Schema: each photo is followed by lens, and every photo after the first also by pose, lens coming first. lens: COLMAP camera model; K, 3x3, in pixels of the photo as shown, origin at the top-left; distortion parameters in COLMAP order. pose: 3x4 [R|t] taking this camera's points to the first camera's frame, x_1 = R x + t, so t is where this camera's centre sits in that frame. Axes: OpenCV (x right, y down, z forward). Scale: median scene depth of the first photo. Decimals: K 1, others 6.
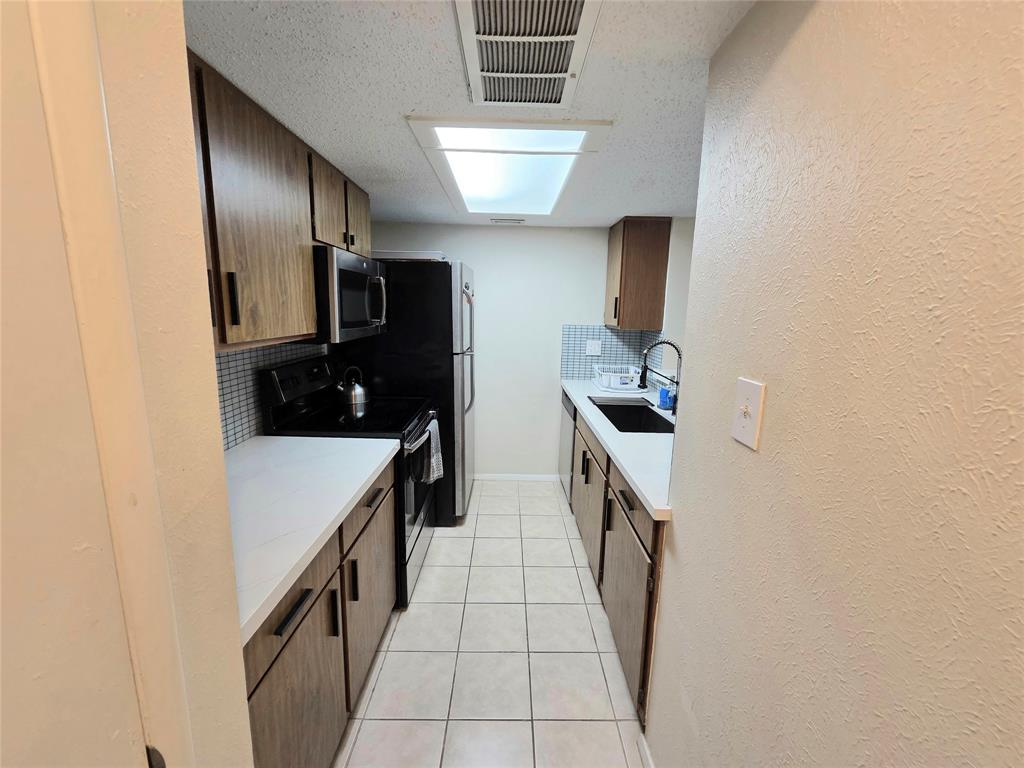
lens RADIAL K [[424.3, 0, 509.0], [0, 424.3, 380.4], [0, 0, 1]] dist [0.001090, -0.001806]
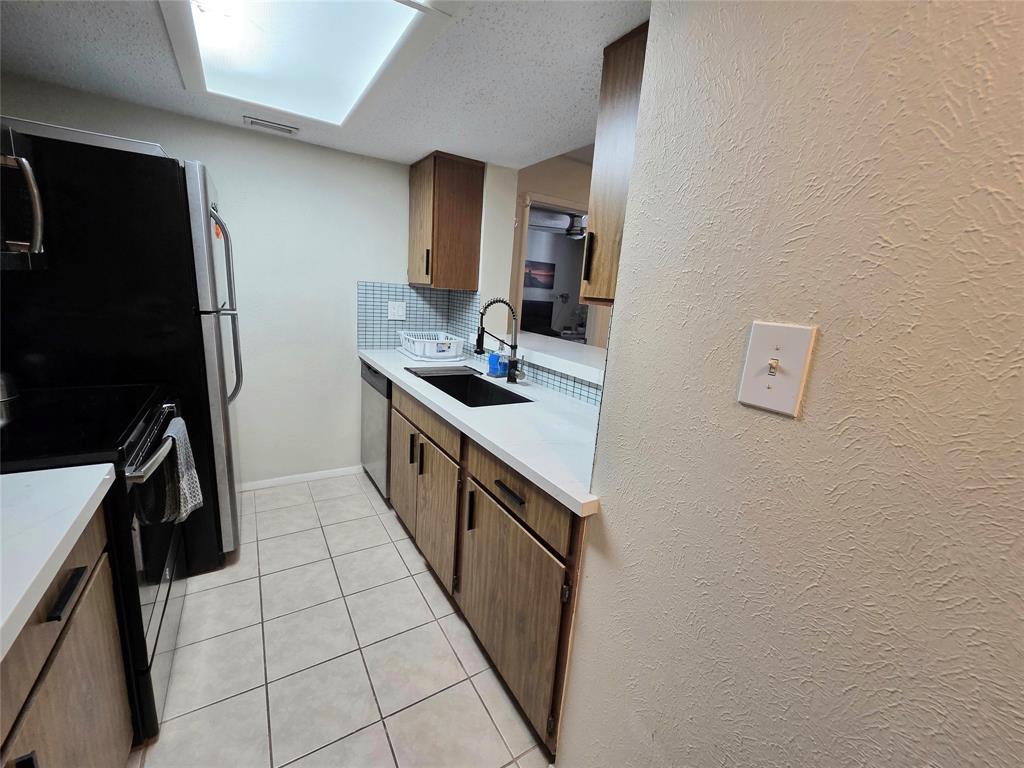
lens RADIAL K [[424.3, 0, 514.1], [0, 424.3, 382.4], [0, 0, 1]] dist [0.001090, -0.001806]
pose [[0.848839, -0.071211, 0.523834, -0.073523], [0.034746, 0.996259, 0.079129, 0.009049], [-0.527509, -0.048967, 0.848137, 0.205920]]
